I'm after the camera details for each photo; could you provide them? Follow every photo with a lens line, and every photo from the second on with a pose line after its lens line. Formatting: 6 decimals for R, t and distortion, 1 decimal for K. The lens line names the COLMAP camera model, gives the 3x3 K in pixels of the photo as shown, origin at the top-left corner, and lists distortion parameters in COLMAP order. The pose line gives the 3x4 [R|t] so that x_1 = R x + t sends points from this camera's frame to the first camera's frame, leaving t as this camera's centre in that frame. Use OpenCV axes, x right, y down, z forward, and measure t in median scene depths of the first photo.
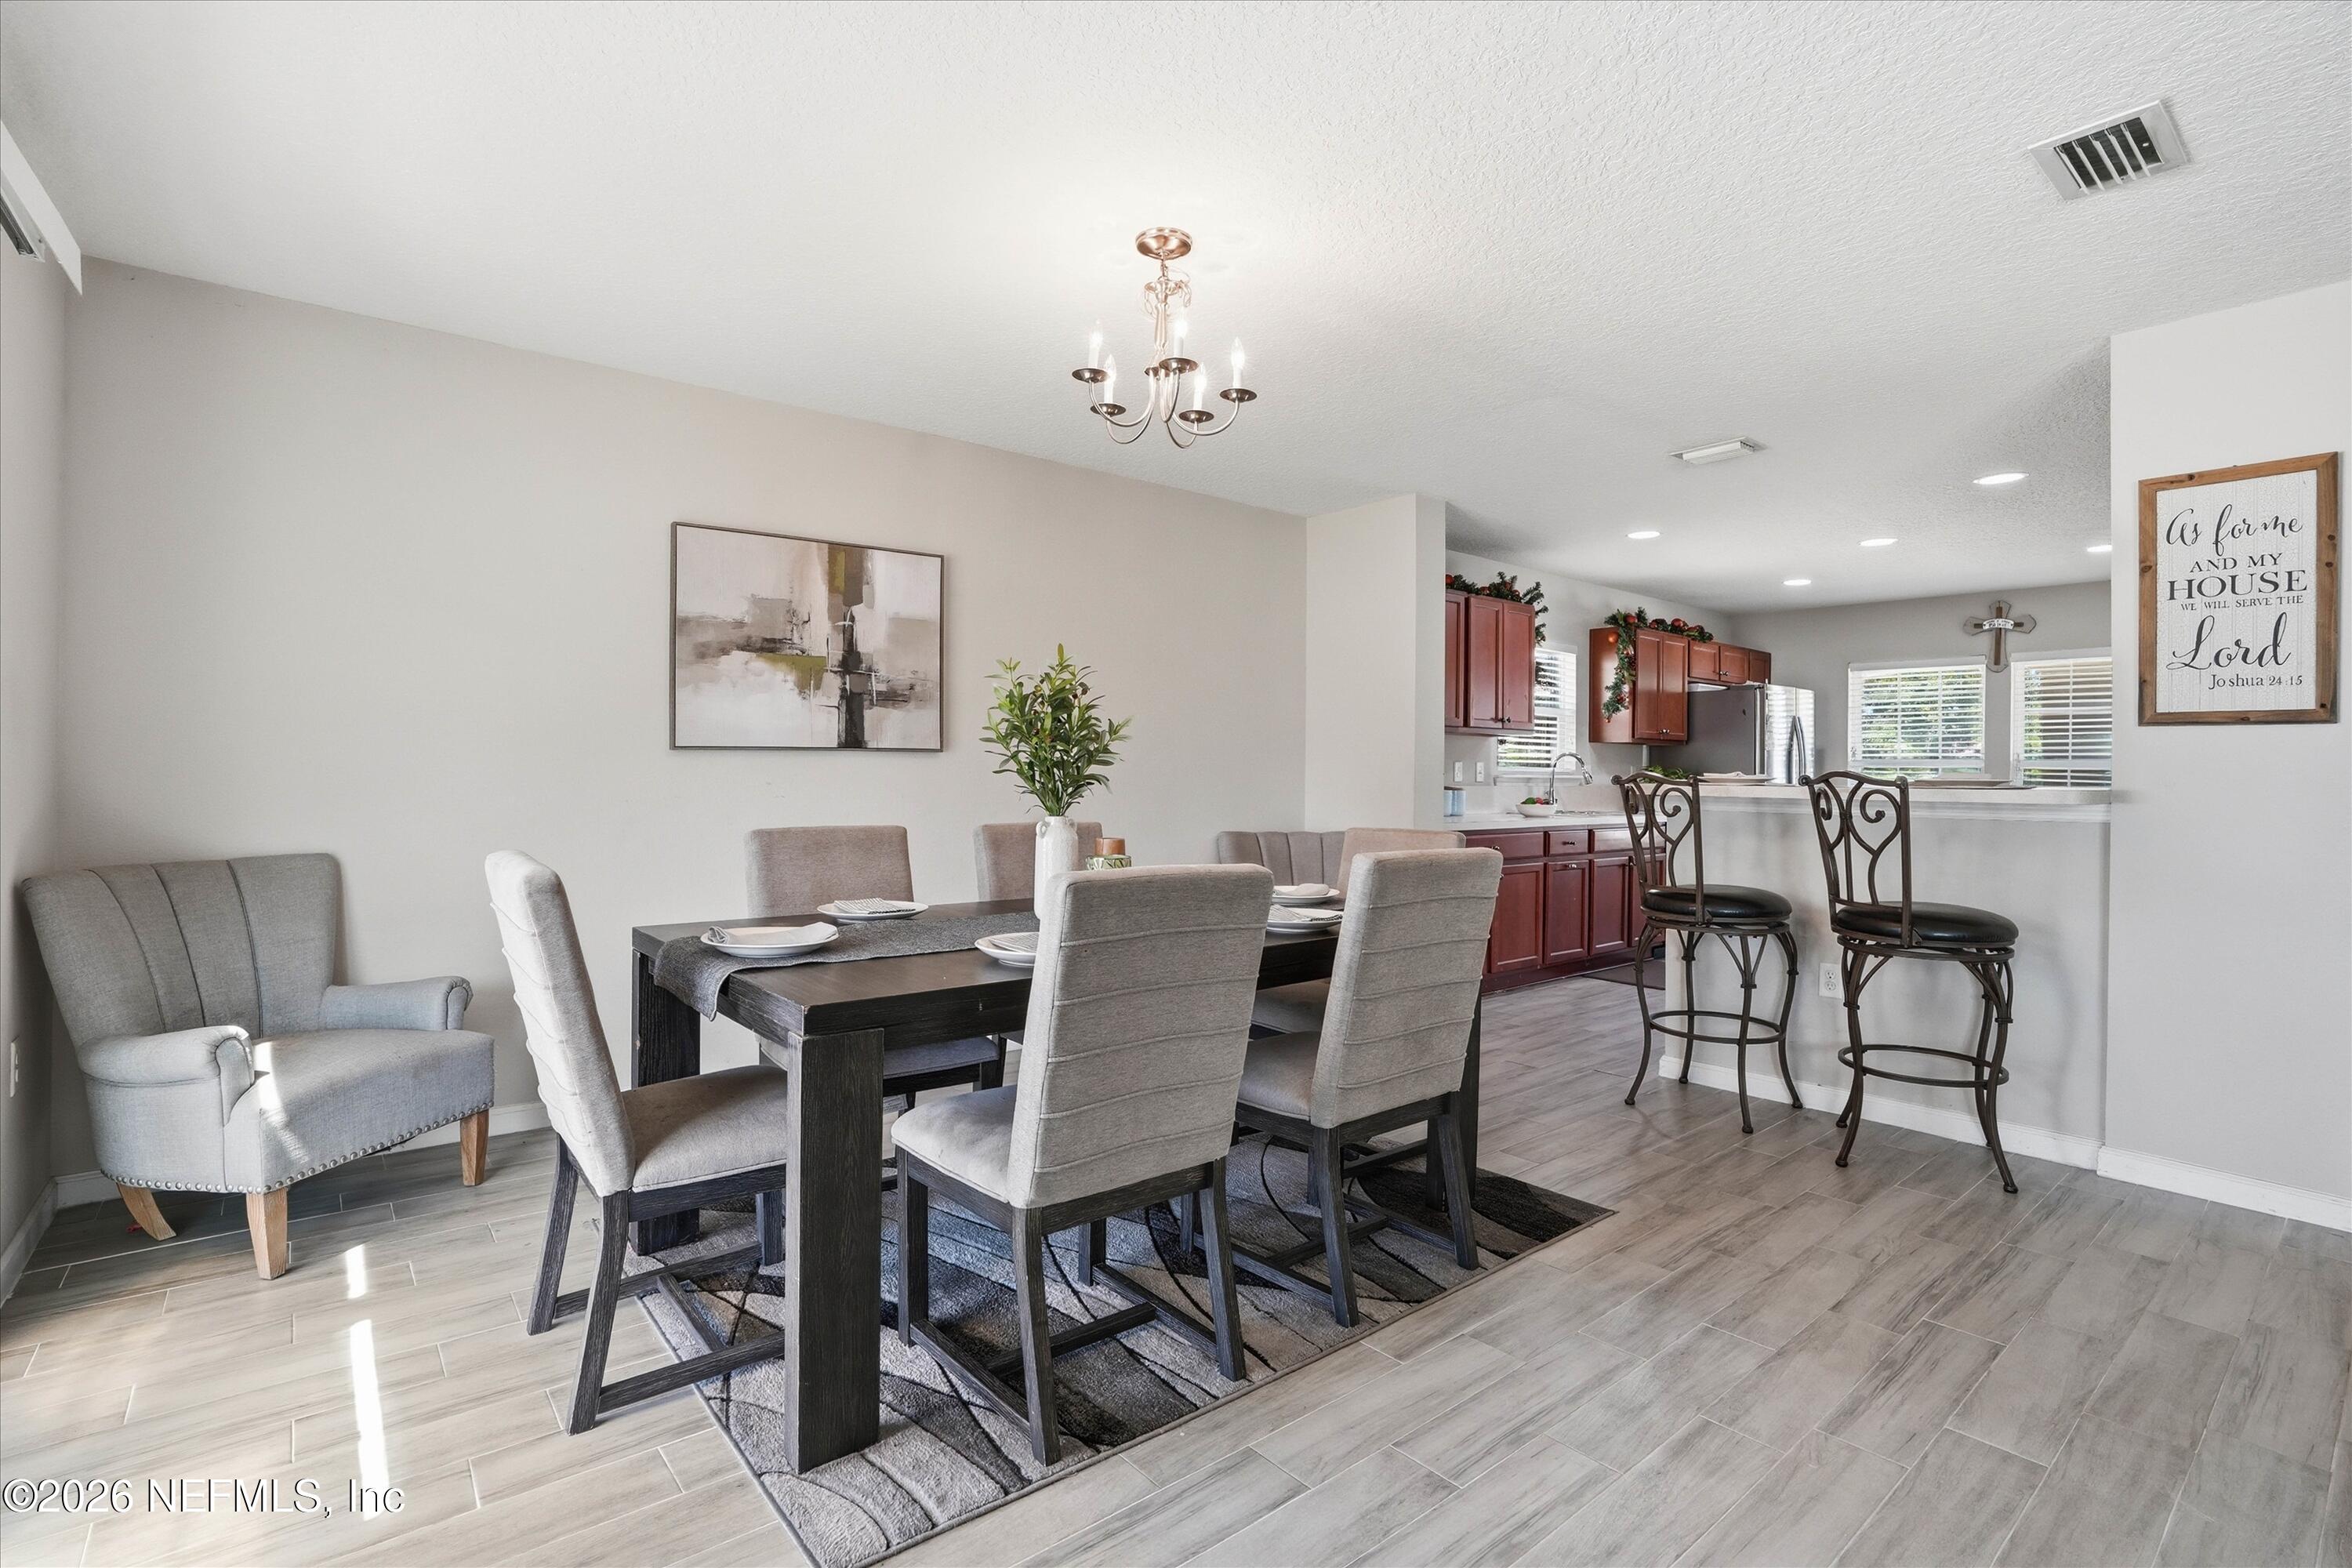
lens RADIAL K [[1100.2, 0, 1173.6], [0, 1100.2, 775.6], [0, 0, 1]] dist [-0.027988, 0.002349]
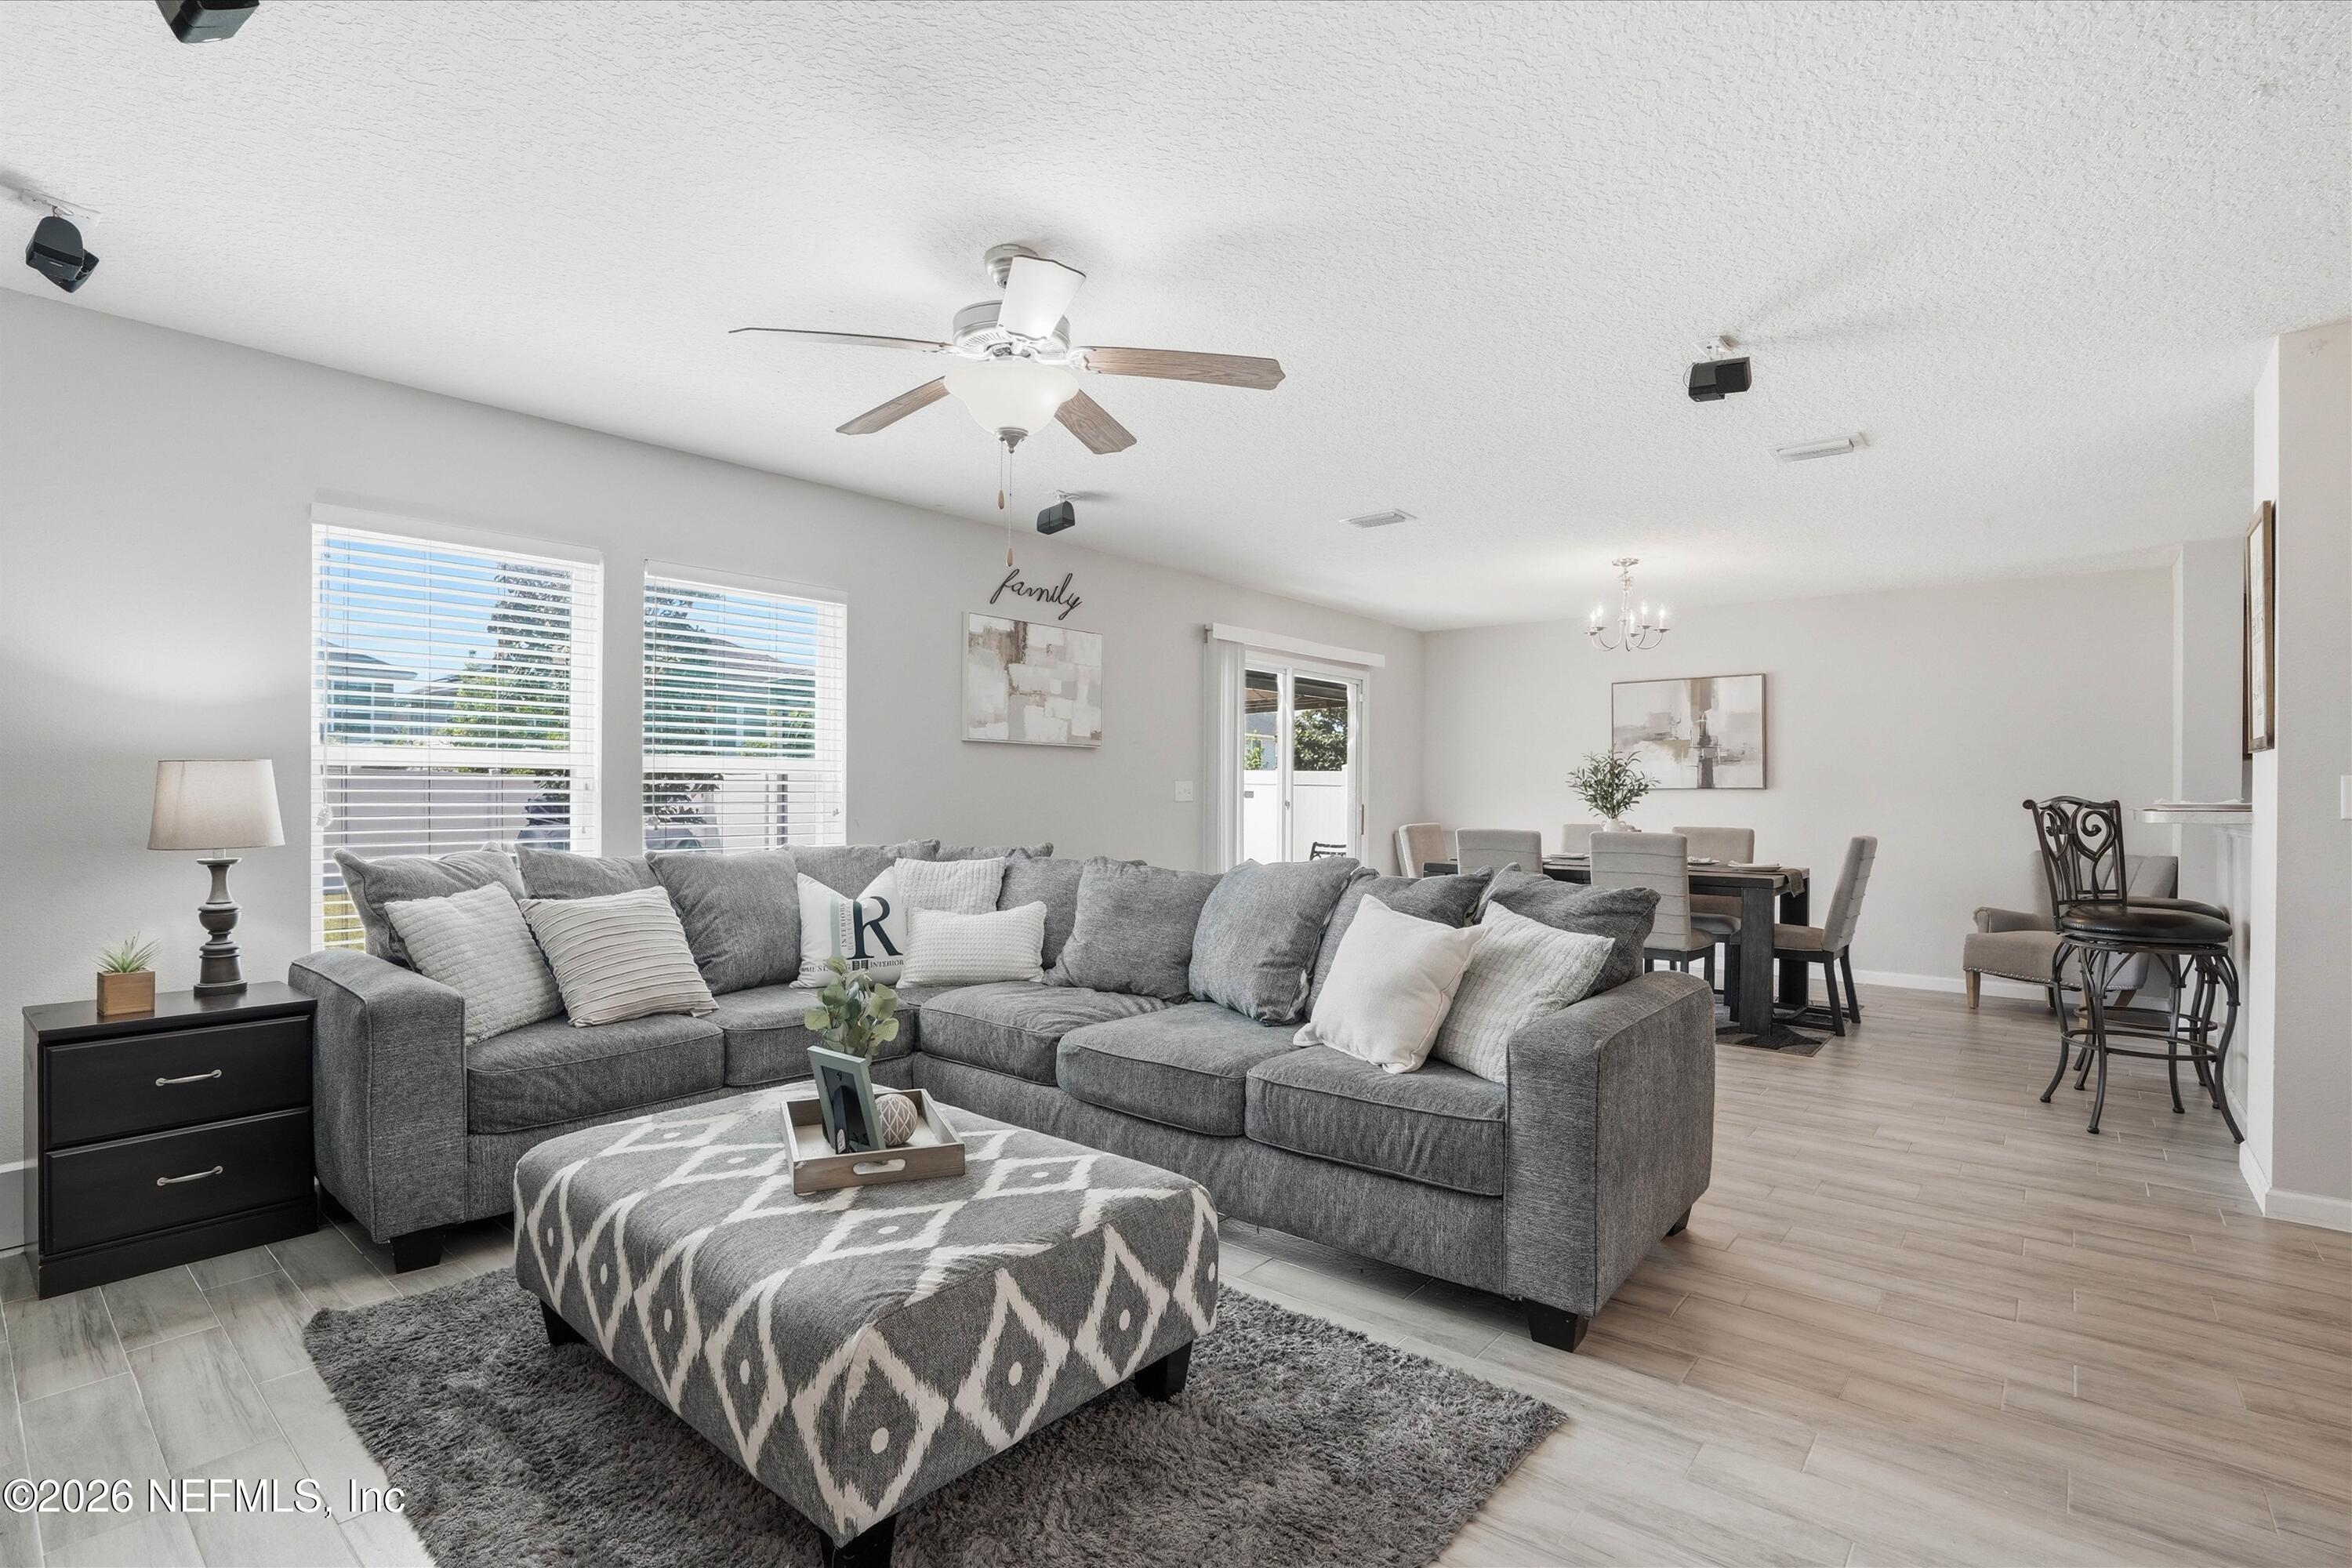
lens RADIAL K [[1100.2, 0, 1165.8], [0, 1100.2, 792.2], [0, 0, 1]] dist [-0.027988, 0.002349]
pose [[0.173958, -0.012268, -0.984677, 1.385287], [-0.010714, 0.999840, -0.014350, 0.018286], [0.984695, 0.013046, 0.173799, -0.211134]]
